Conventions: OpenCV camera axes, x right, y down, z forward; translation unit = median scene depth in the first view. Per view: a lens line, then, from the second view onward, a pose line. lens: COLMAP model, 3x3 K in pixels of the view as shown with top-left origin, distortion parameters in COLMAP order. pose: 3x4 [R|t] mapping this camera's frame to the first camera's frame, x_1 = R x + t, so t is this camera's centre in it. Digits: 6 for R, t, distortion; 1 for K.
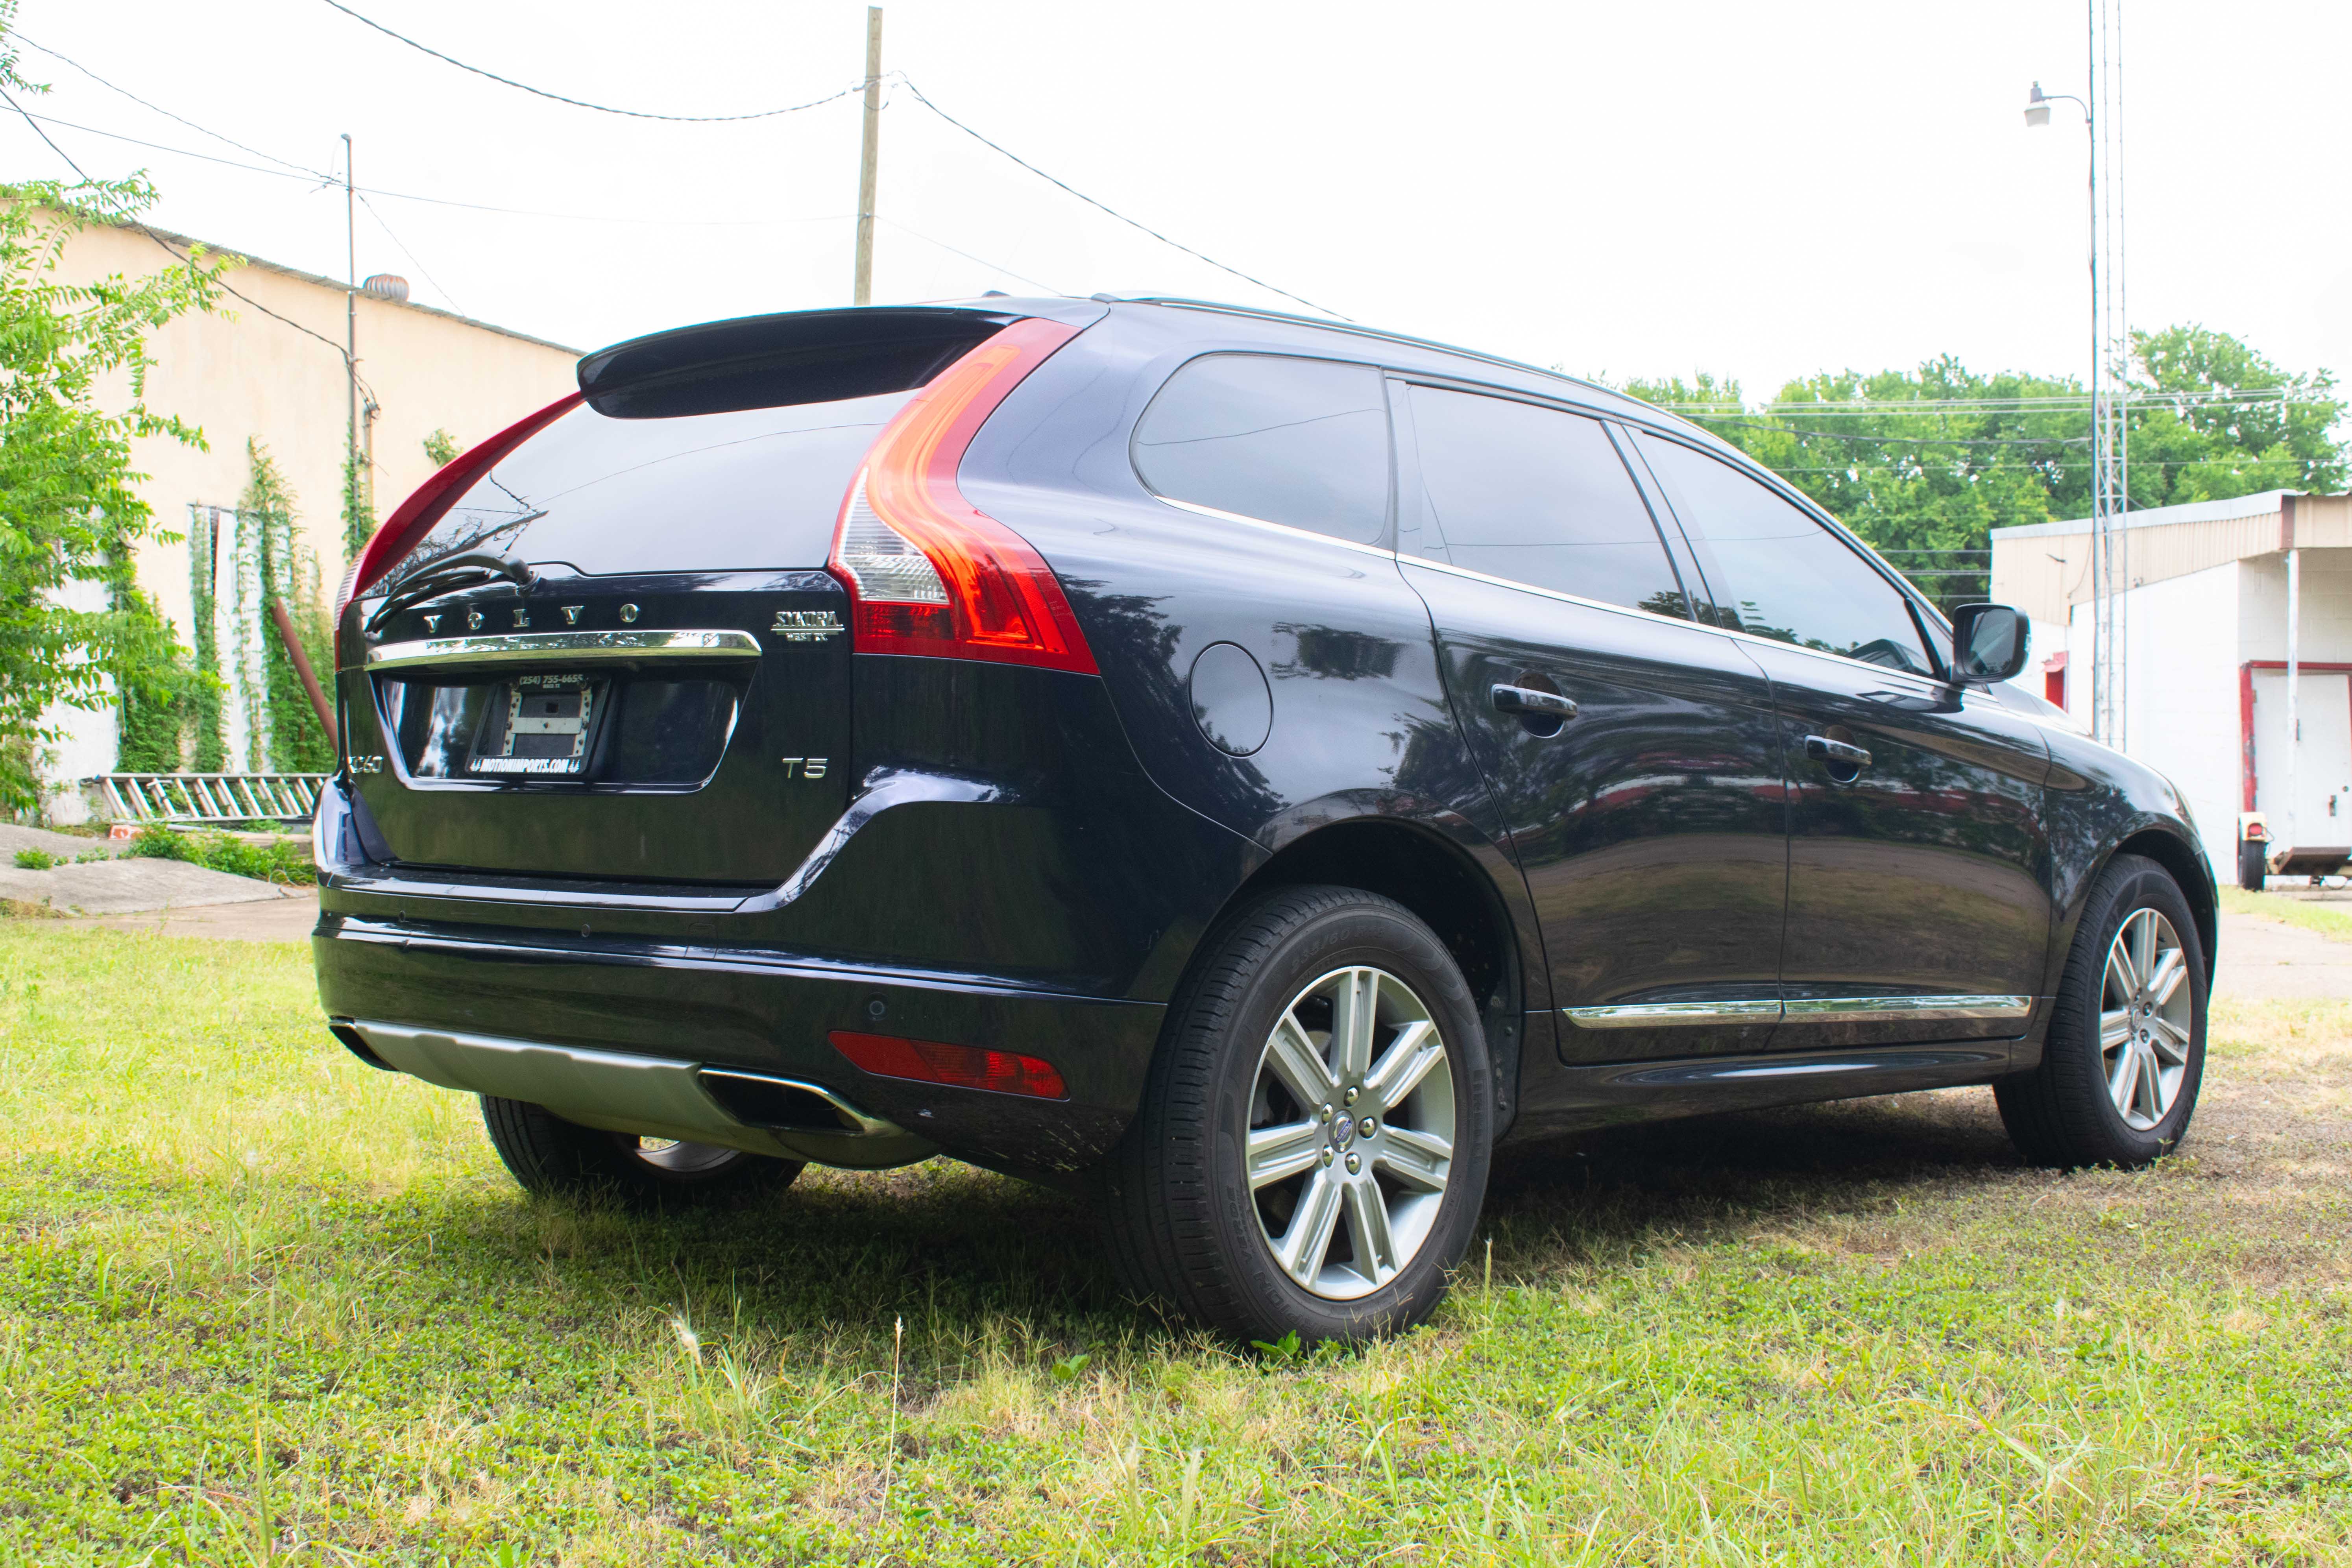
lens RADIAL K [[2730.7, 0, 1182.9], [0, 2730.7, 780.5], [0, 0, 1]] dist [-0.038068, 0.000000]
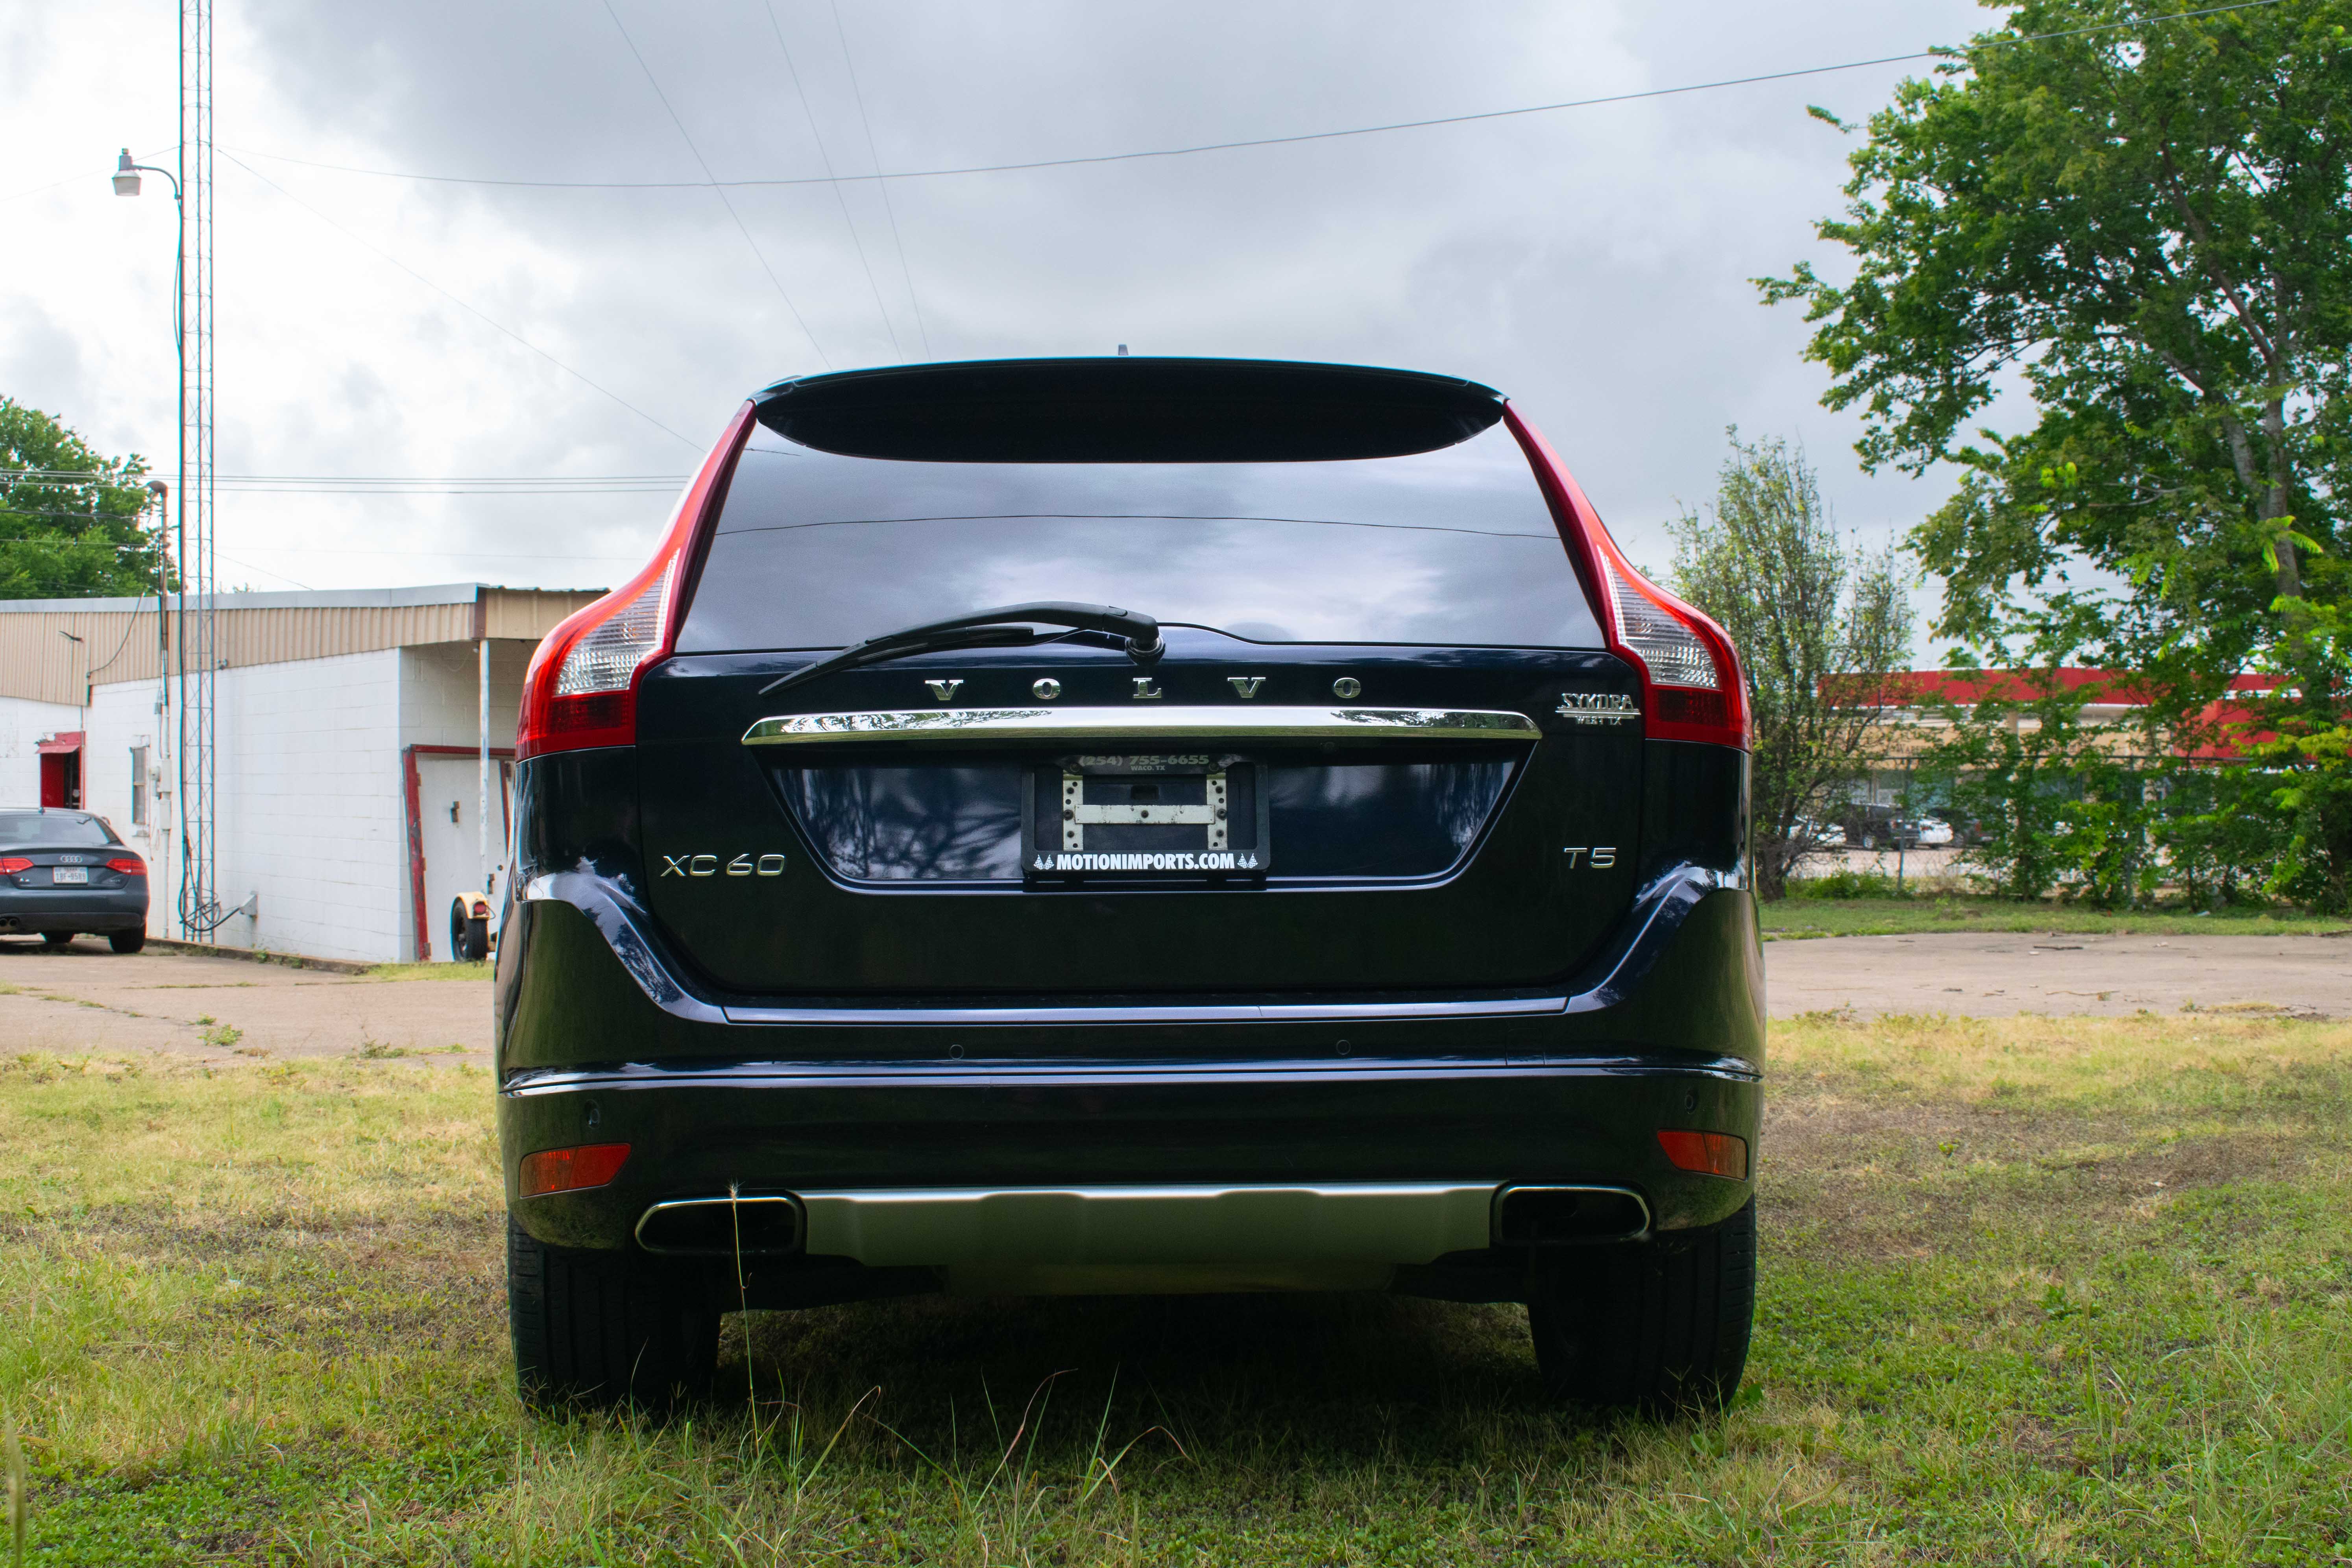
lens RADIAL K [[2730.7, 0, 1176.5], [0, 2730.7, 788.8], [0, 0, 1]] dist [-0.038068, 0.000000]
pose [[0.715916, 0.002235, 0.698183, -0.688179], [0.016688, 0.999654, -0.020311, -0.008857], [-0.697987, 0.026192, 0.715631, 0.317043]]
